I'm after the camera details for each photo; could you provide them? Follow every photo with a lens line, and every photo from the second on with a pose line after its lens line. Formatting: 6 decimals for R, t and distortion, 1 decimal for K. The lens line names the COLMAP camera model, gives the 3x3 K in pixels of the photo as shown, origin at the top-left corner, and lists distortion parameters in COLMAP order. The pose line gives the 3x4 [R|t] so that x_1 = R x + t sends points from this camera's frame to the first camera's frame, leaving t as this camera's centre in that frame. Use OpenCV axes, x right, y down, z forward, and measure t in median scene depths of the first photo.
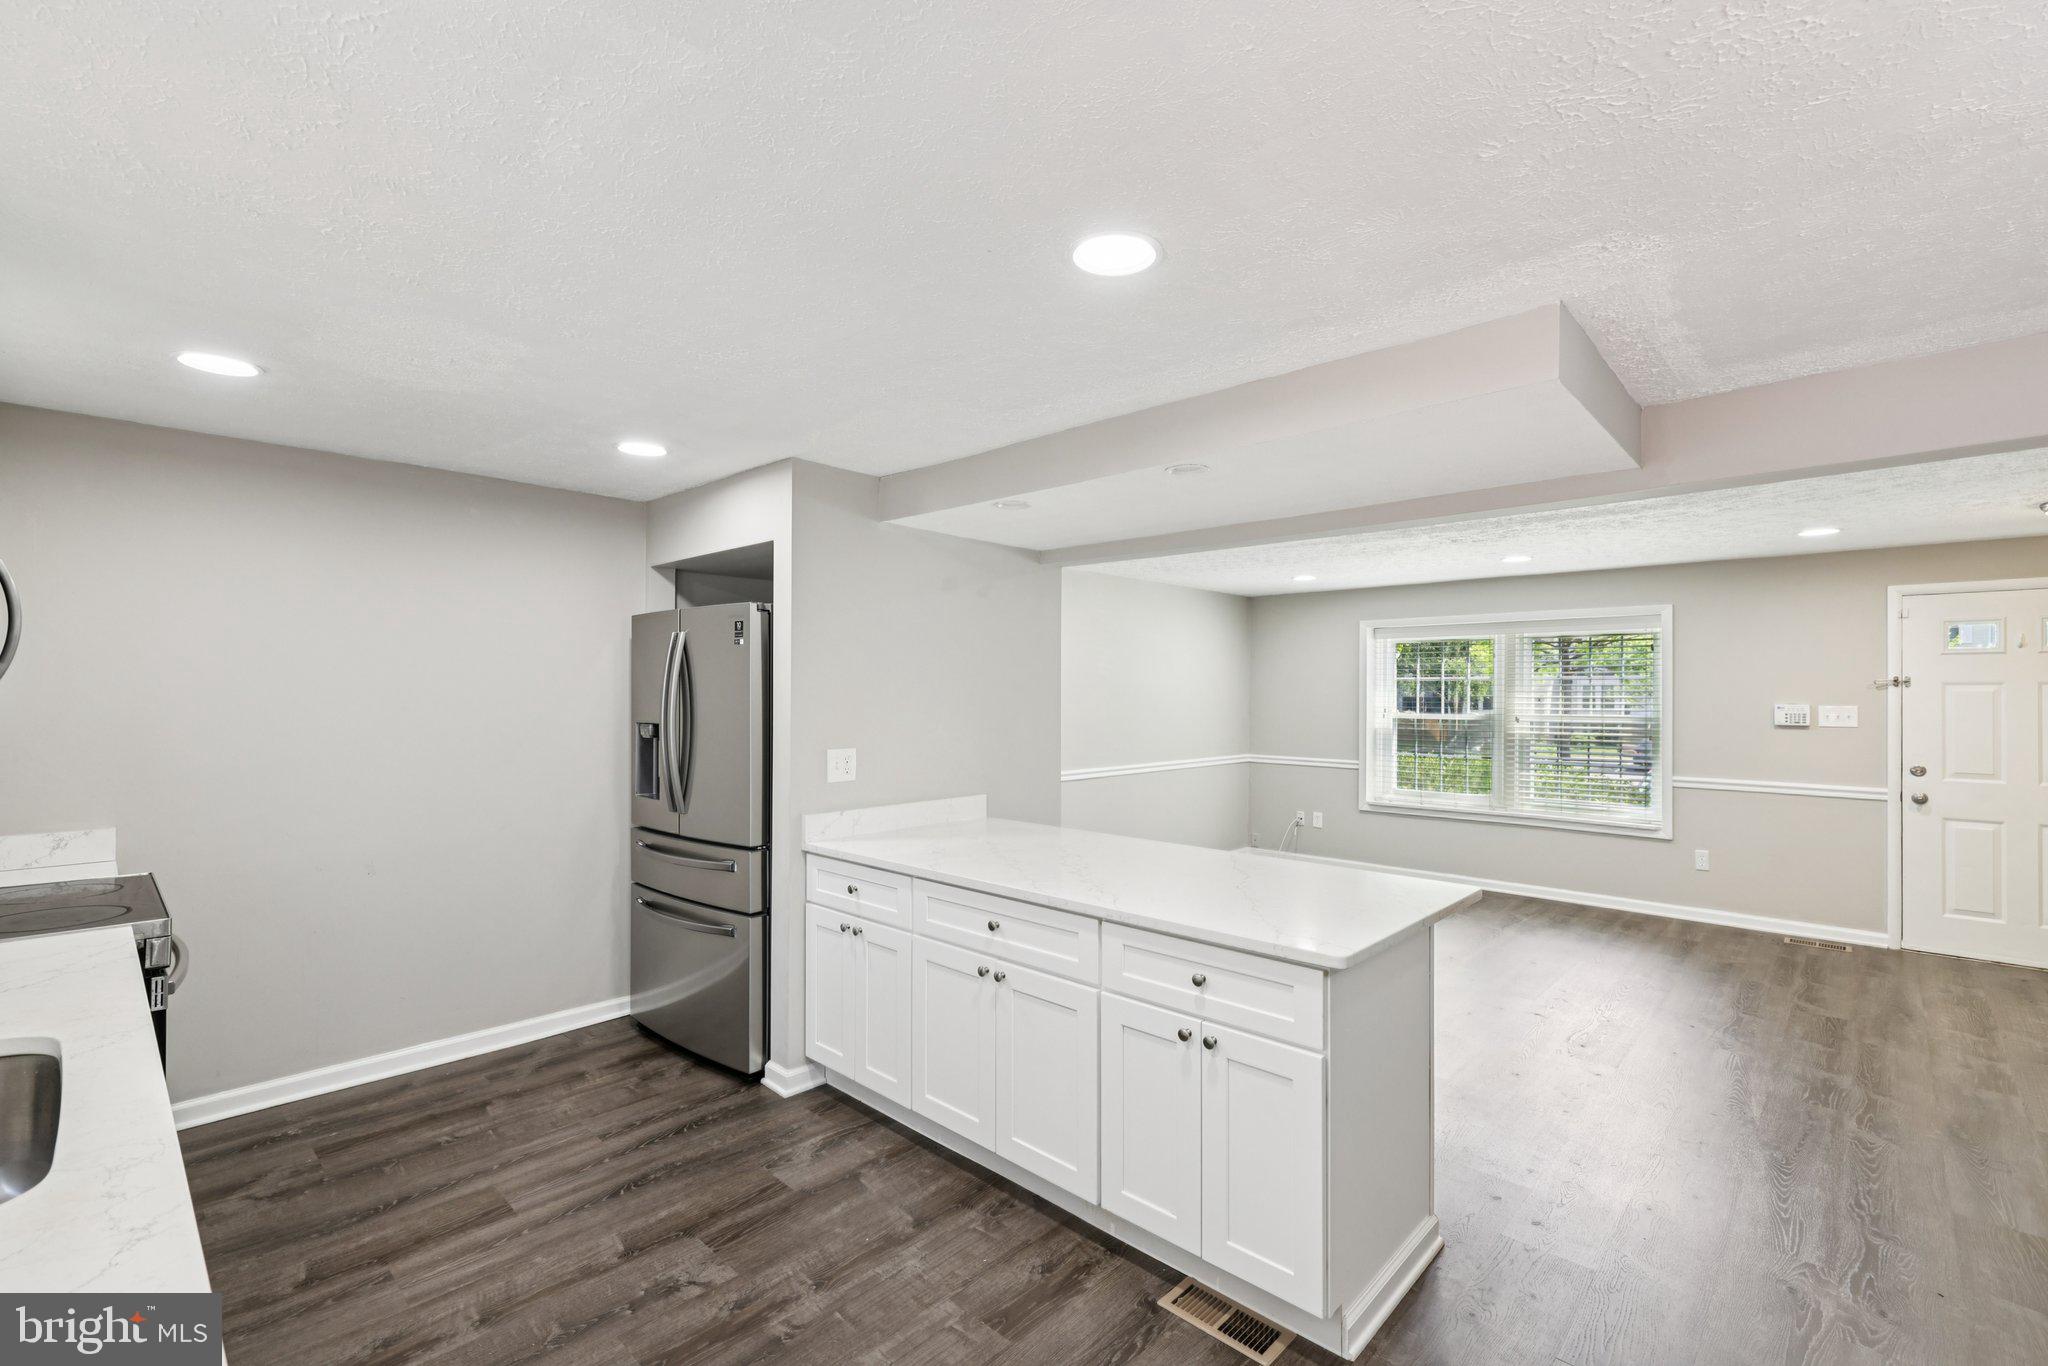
lens RADIAL K [[890.7, 0, 1009.0], [0, 890.7, 695.7], [0, 0, 1]] dist [0.001906, -0.001071]
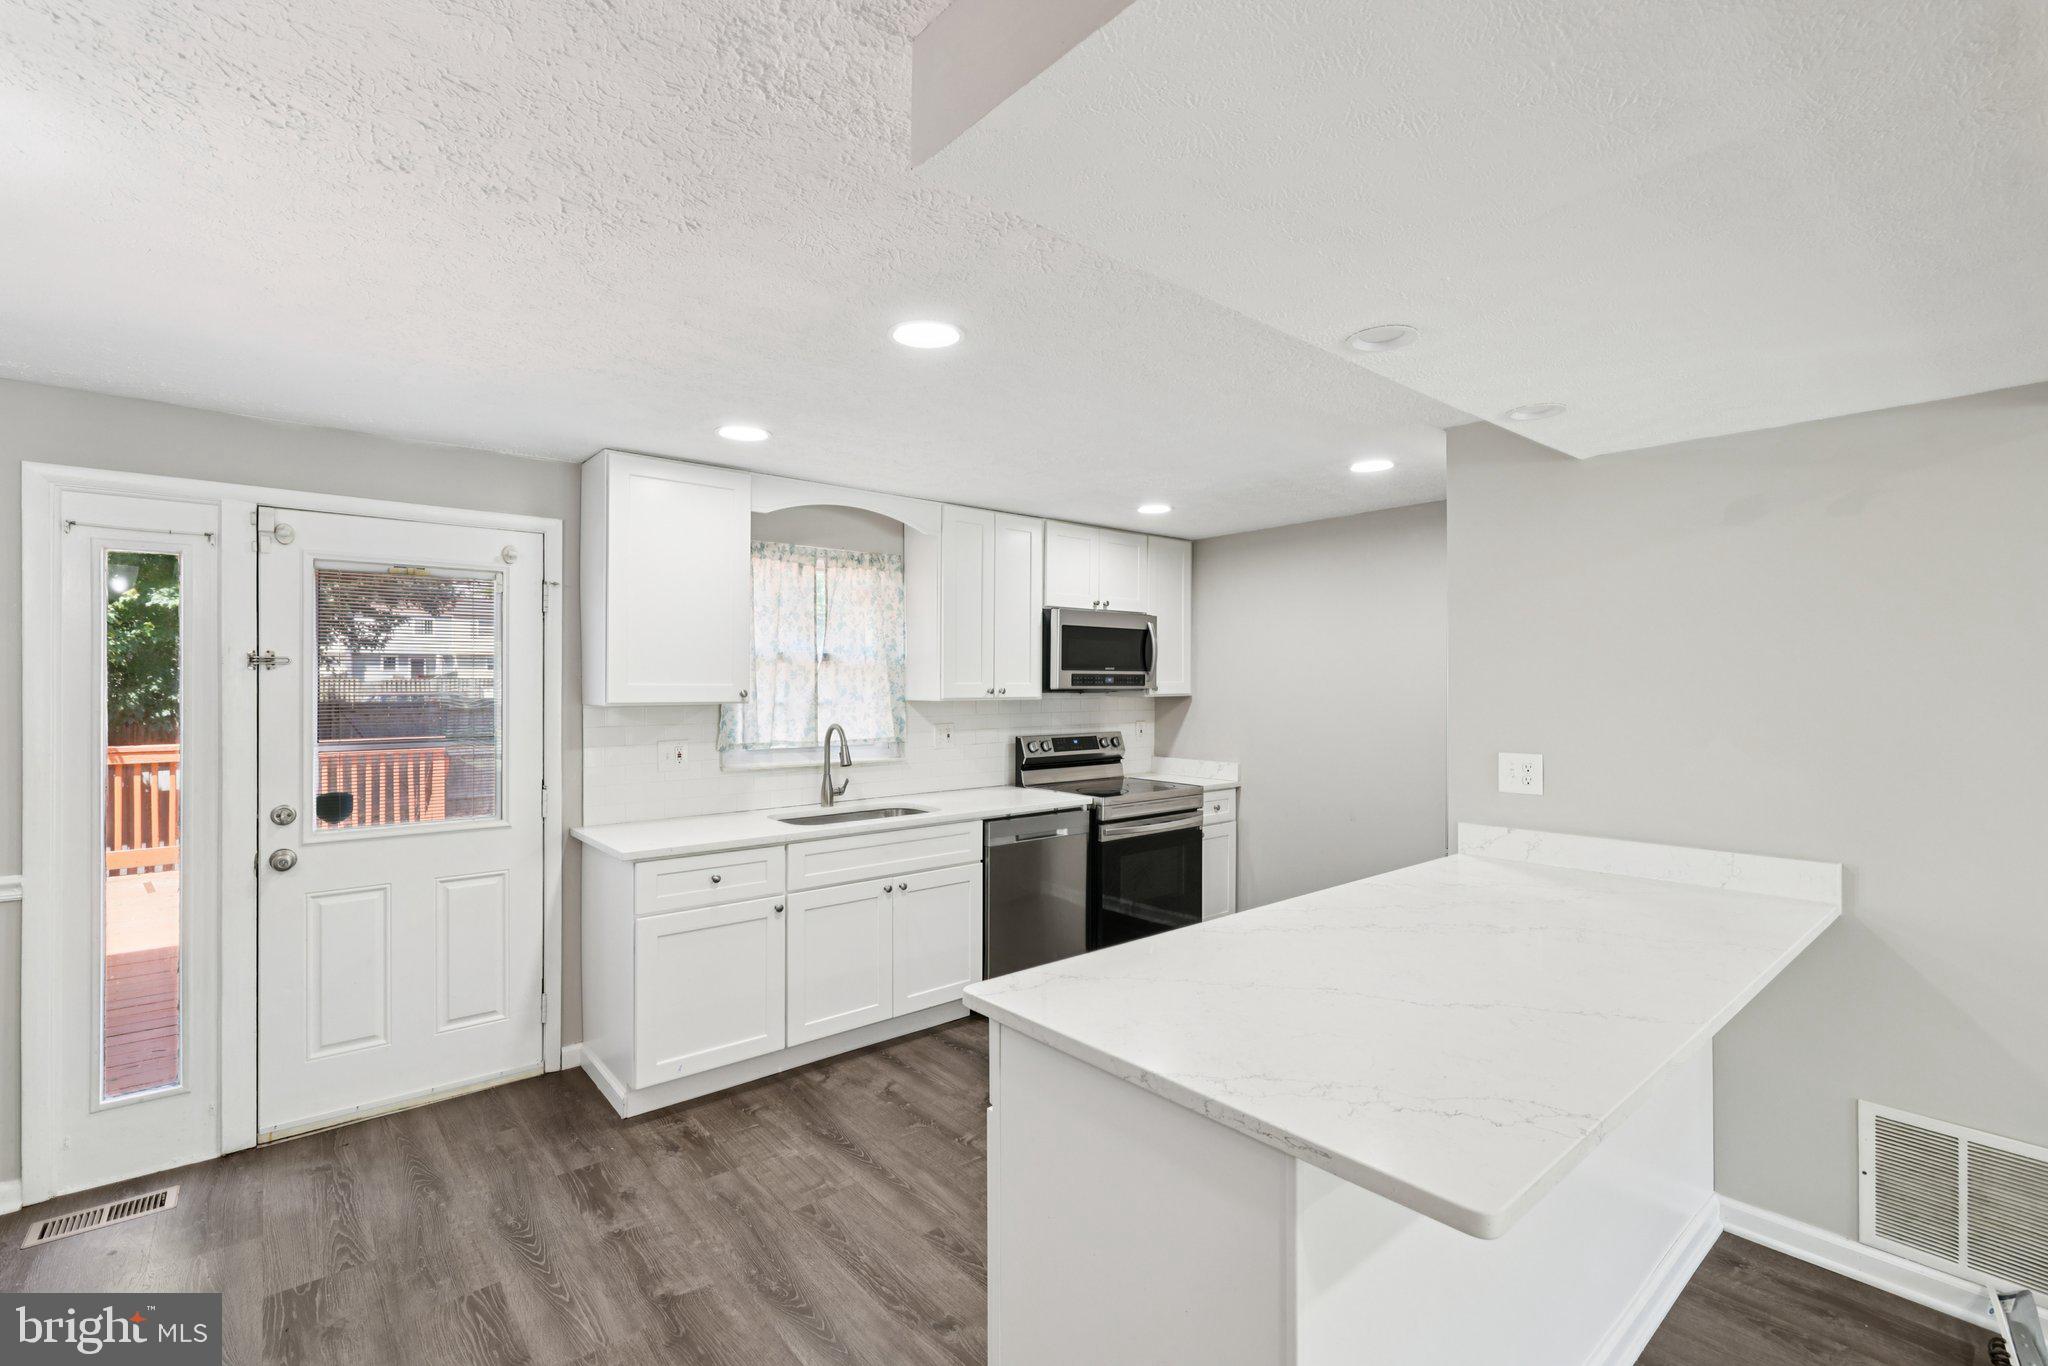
lens RADIAL K [[890.7, 0, 1019.0], [0, 890.7, 684.5], [0, 0, 1]] dist [0.001906, -0.001071]
pose [[-0.104335, -0.006817, -0.994519, 0.682561], [-0.003817, 0.999972, -0.006454, 0.003266], [0.994535, 0.003123, -0.104358, 0.632931]]
